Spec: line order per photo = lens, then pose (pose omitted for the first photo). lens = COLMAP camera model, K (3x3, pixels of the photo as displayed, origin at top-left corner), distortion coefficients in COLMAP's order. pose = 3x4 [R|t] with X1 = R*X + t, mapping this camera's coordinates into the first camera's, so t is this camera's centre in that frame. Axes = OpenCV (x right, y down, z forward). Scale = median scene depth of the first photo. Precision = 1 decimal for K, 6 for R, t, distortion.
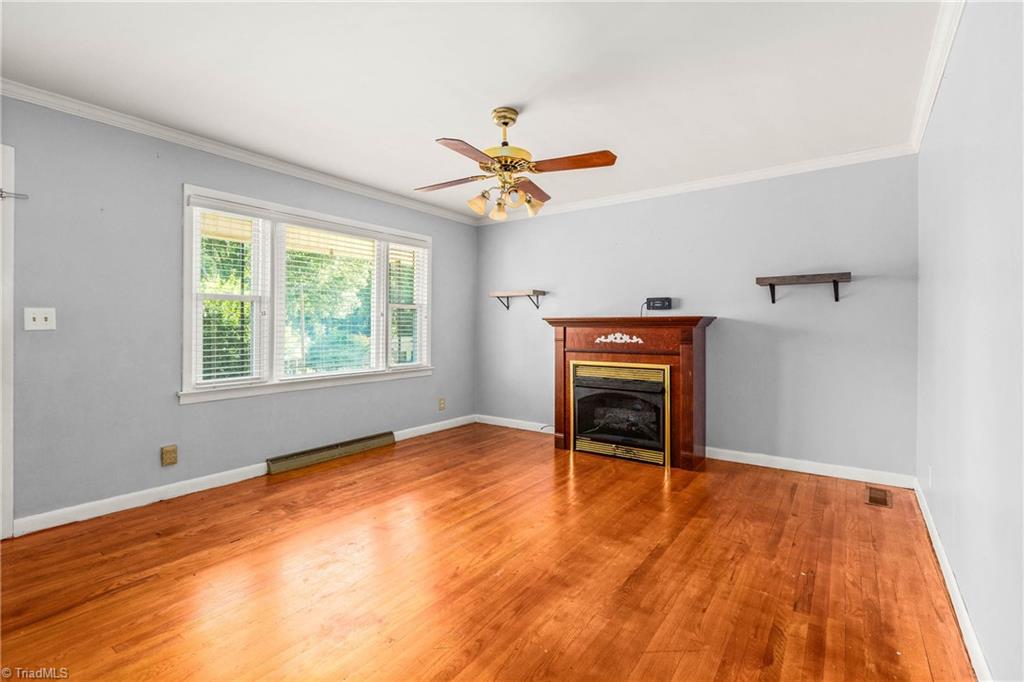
lens RADIAL K [[464.6, 0, 506.5], [0, 464.6, 336.9], [0, 0, 1]] dist [0.000370, 0.000235]
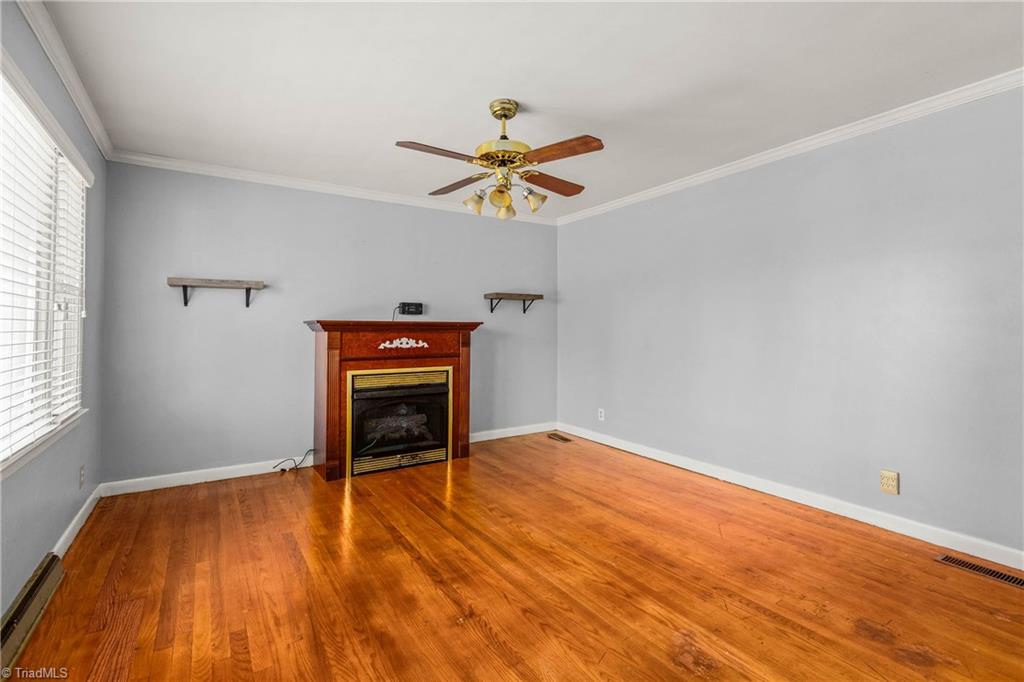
lens RADIAL K [[473.5, 0, 506.1], [0, 473.5, 331.2], [0, 0, 1]] dist [0.001037, 0.000112]
pose [[0.365733, -0.002851, 0.930716, -0.610637], [0.021998, 0.999742, -0.005581, -0.012073], [-0.930460, 0.022515, 0.365701, 0.448394]]
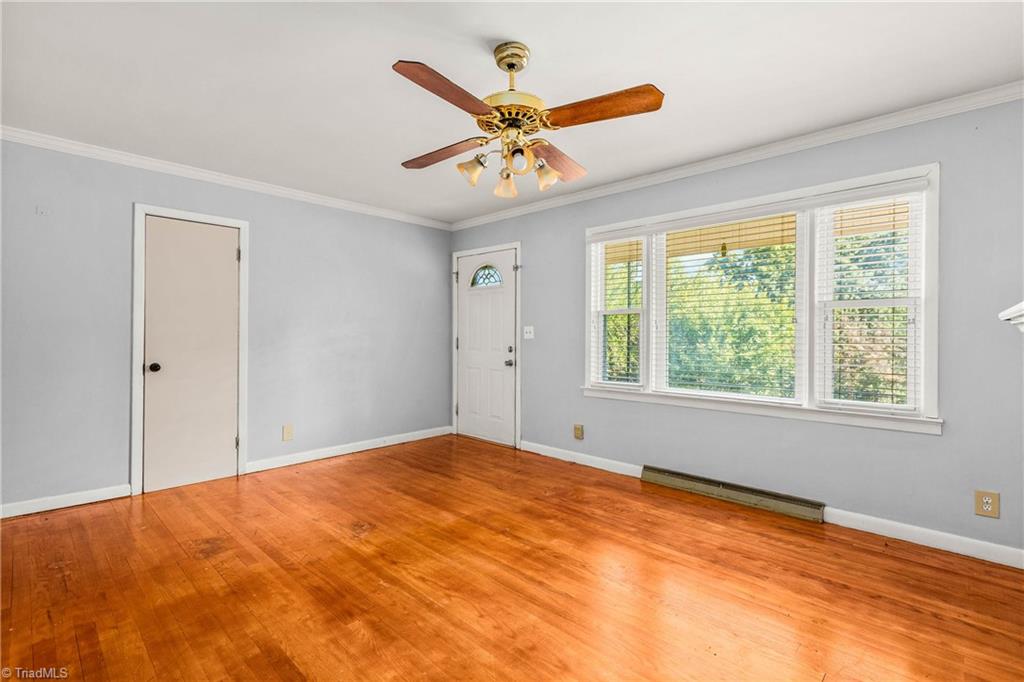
lens RADIAL K [[464.6, 0, 506.5], [0, 464.6, 336.9], [0, 0, 1]] dist [0.000370, 0.000235]
pose [[-0.137516, -0.003088, -0.990495, 0.510038], [-0.029264, 0.999571, 0.000946, -0.013622], [0.990067, 0.029116, -0.137547, 0.758193]]
